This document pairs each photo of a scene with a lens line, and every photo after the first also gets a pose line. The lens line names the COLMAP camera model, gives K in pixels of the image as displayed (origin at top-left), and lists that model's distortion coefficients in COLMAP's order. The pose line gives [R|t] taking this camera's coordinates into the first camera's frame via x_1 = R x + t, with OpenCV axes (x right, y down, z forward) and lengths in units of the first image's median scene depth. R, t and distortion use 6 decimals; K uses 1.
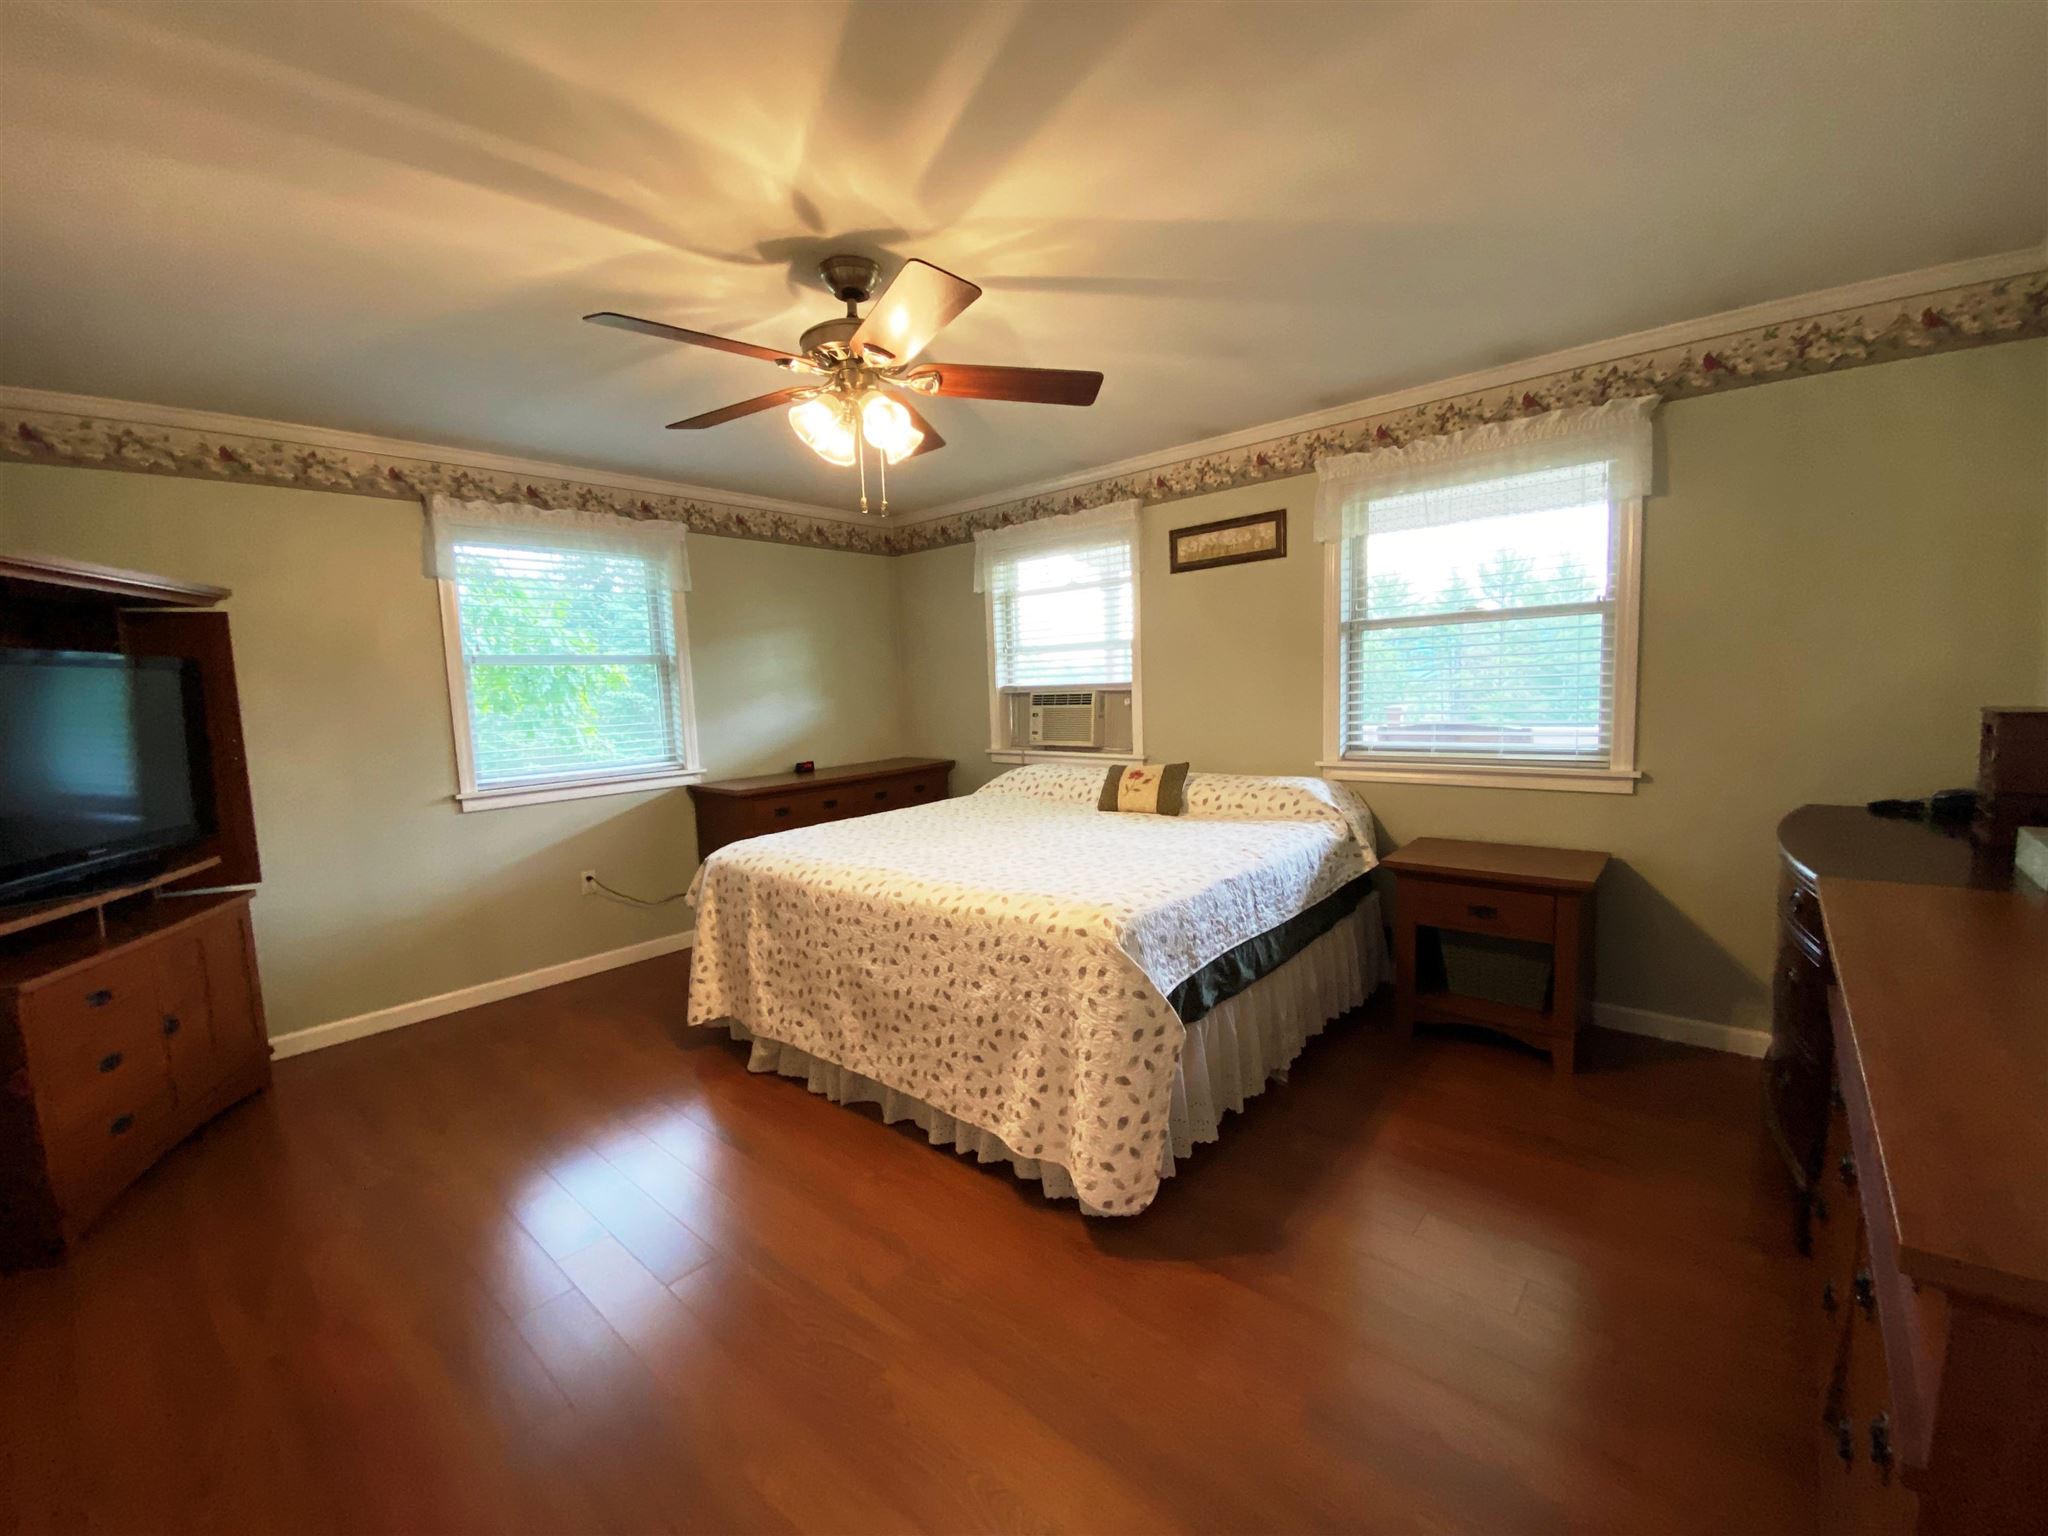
lens RADIAL K [[832.7, 0, 1023.6], [0, 832.7, 769.5], [0, 0, 1]] dist [0.023269, -0.021805]
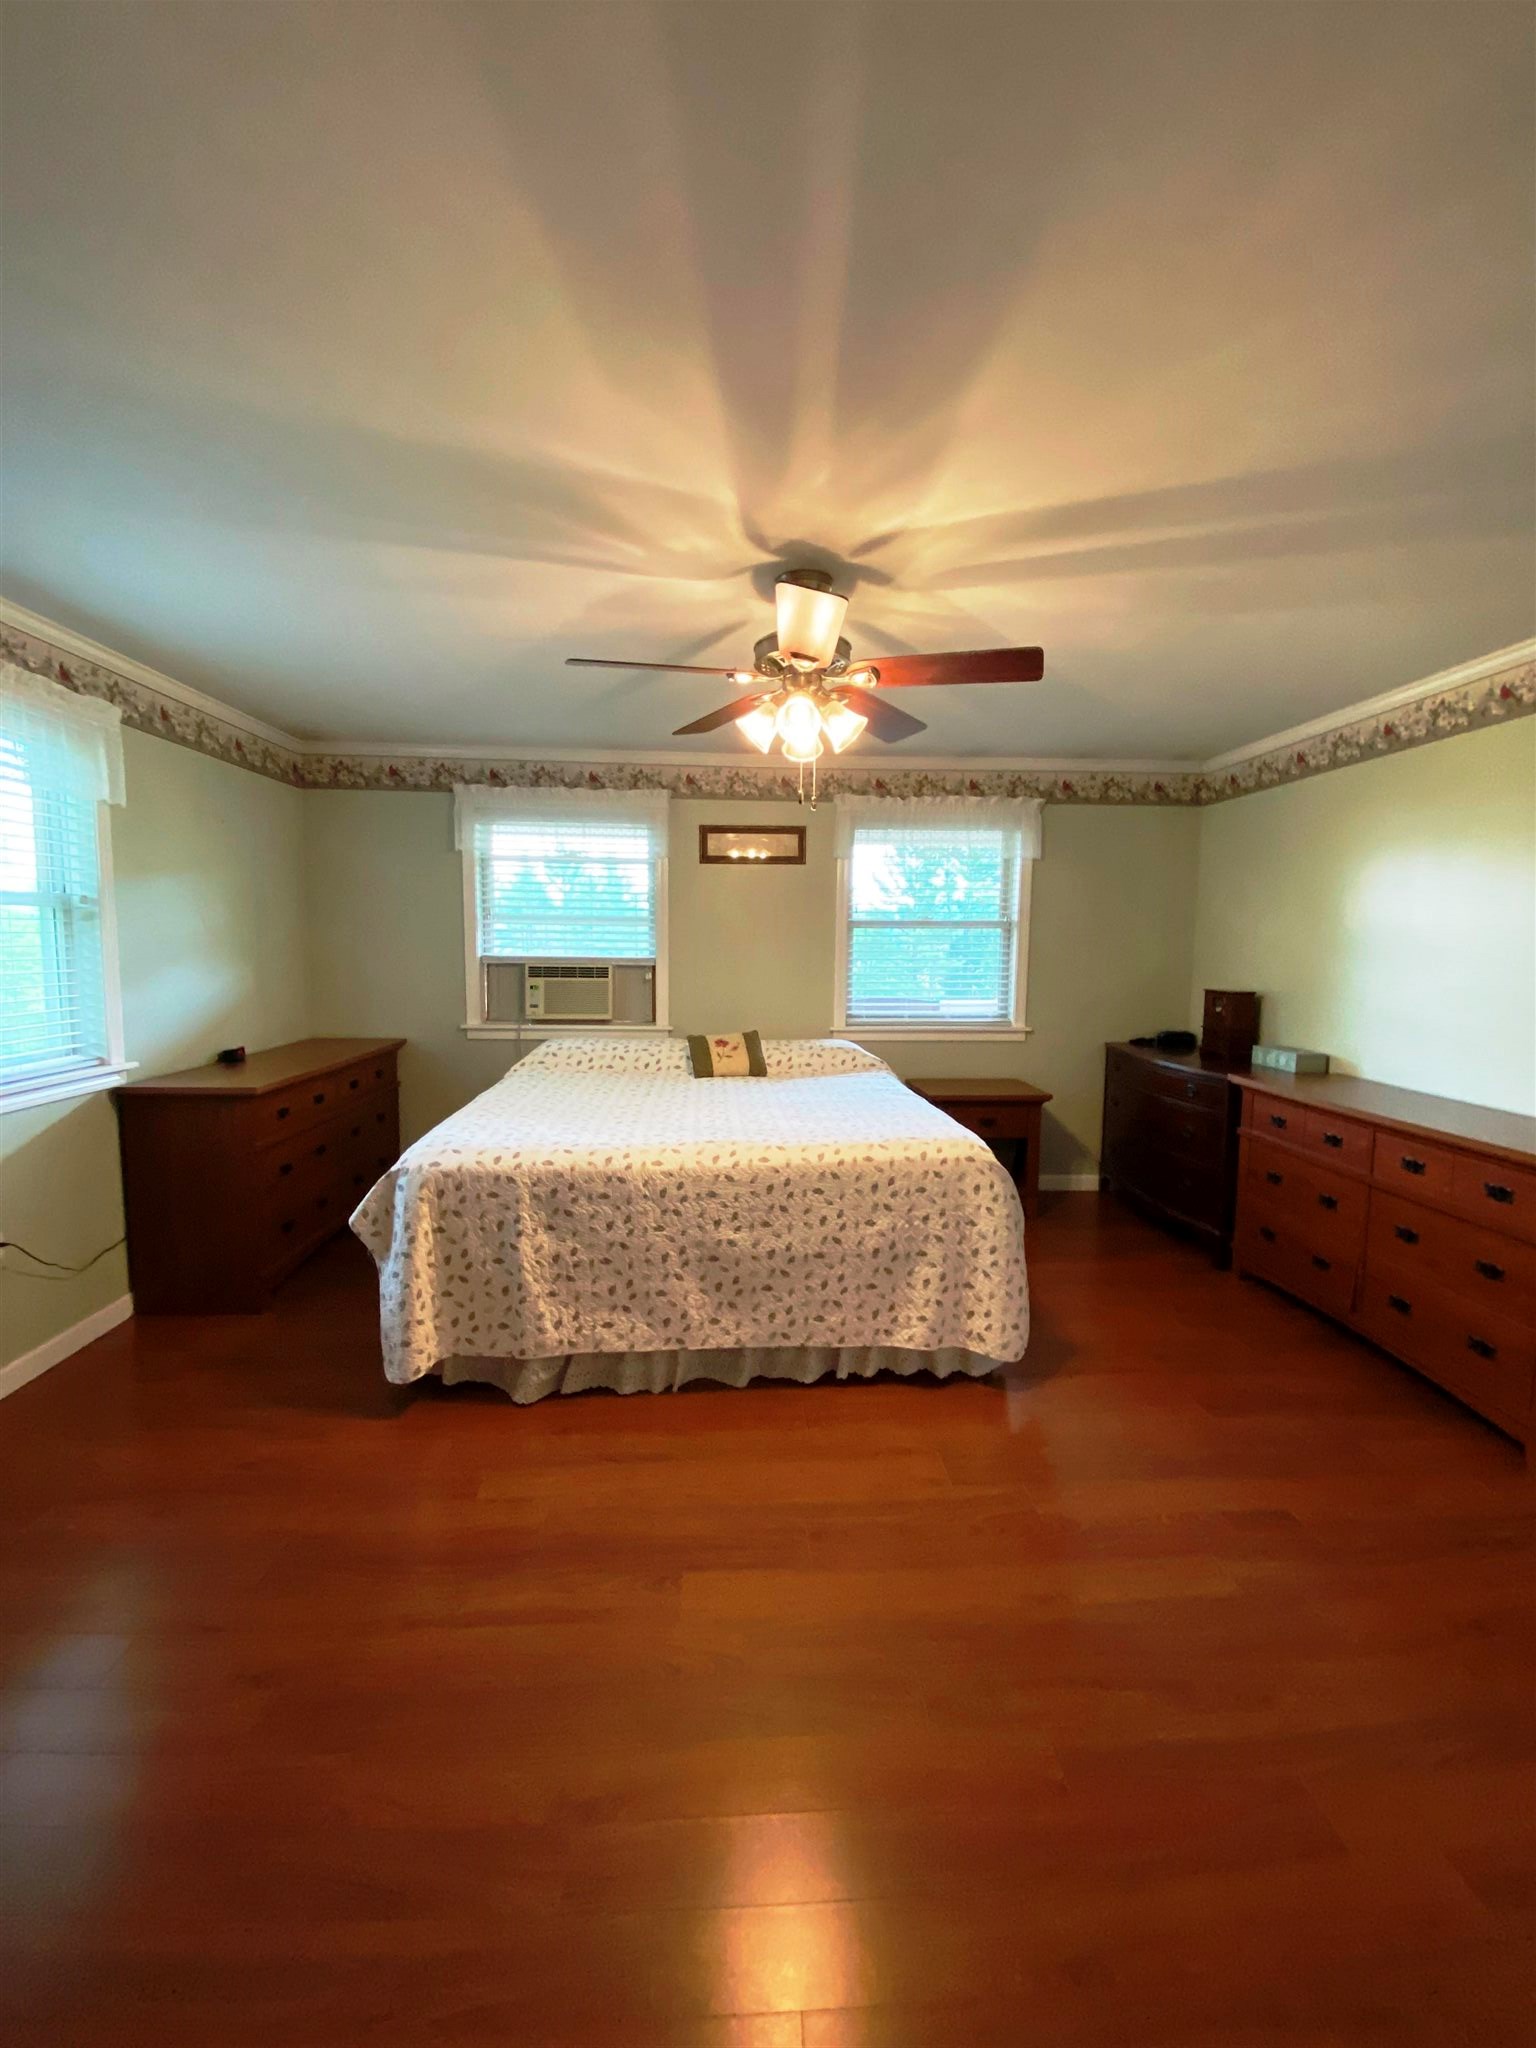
lens RADIAL K [[826.9, 0, 768.0], [0, 826.9, 1024.0], [0, 0, 1]] dist [0.050501, -0.021106]
pose [[0.710846, -0.023483, 0.702956, -0.824910], [0.036816, 0.999315, -0.003846, -0.017491], [-0.702384, 0.028613, 0.711223, 0.227186]]
